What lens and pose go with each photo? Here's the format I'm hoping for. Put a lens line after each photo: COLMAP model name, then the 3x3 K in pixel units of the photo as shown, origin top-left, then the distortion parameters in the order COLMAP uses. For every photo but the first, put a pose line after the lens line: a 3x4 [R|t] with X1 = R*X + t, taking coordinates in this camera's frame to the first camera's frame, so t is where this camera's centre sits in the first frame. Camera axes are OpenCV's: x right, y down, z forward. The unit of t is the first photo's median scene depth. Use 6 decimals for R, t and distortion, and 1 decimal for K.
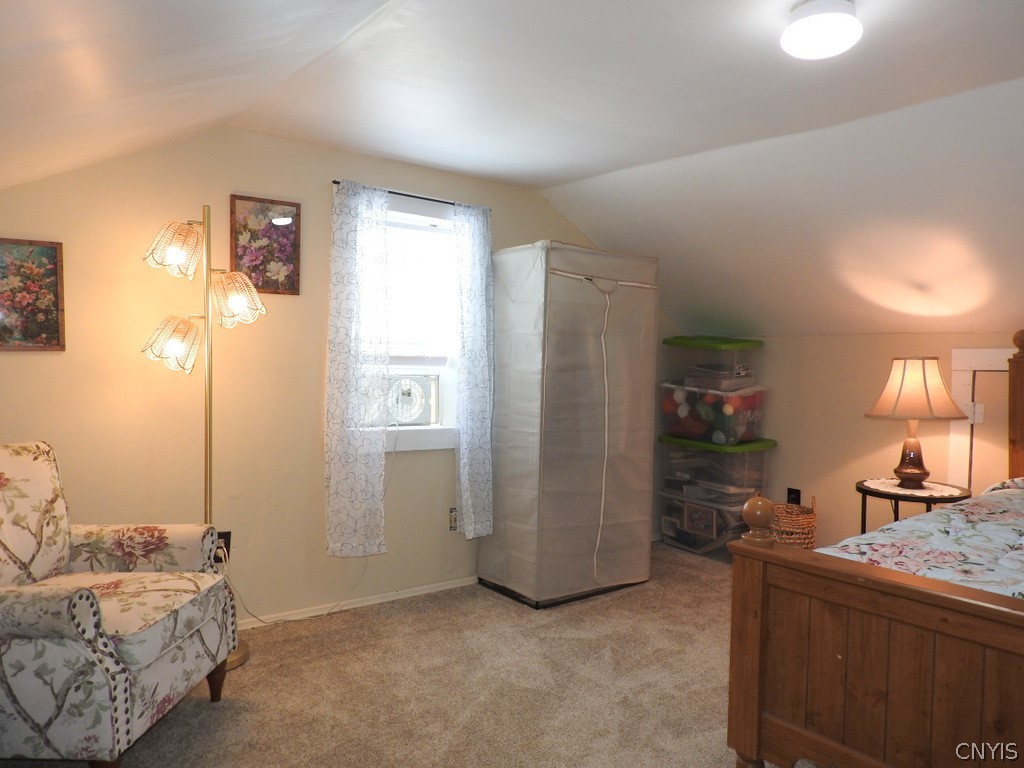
lens RADIAL K [[729.2, 0, 513.4], [0, 729.2, 385.0], [0, 0, 1]] dist [0.007407, -0.003884]
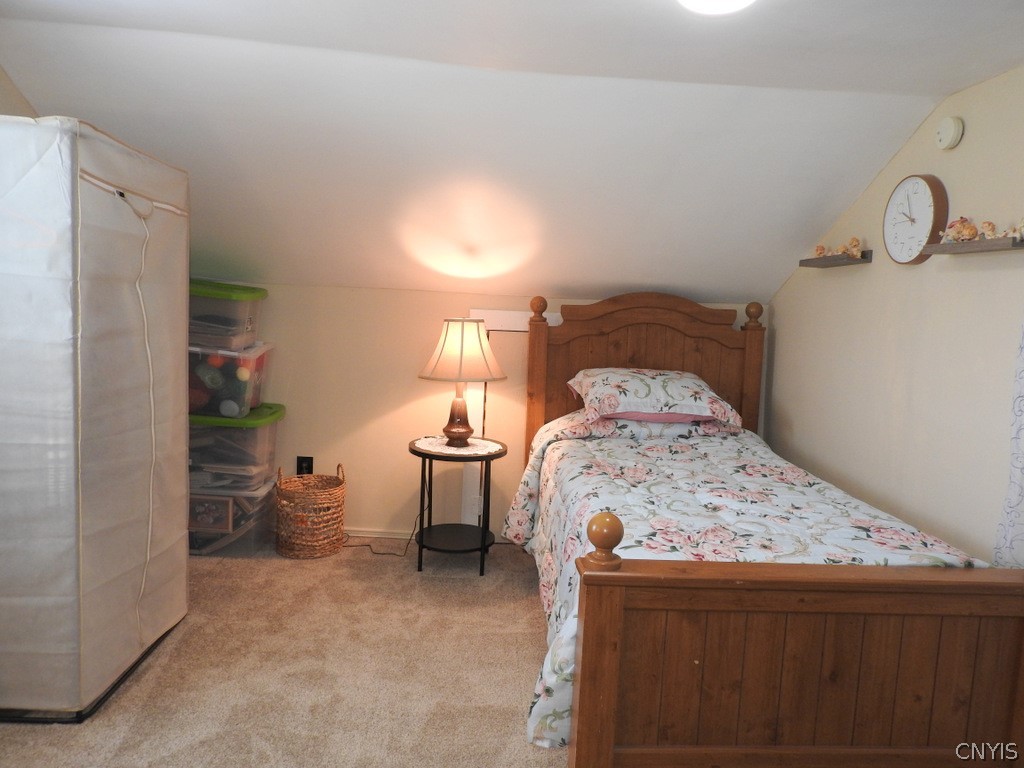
lens RADIAL K [[729.2, 0, 510.3], [0, 729.2, 382.9], [0, 0, 1]] dist [0.007407, -0.003884]
pose [[0.569632, -0.072873, 0.818663, -0.249072], [-0.012970, 0.995141, 0.097606, -0.048600], [-0.821798, -0.066218, 0.565919, 0.360528]]
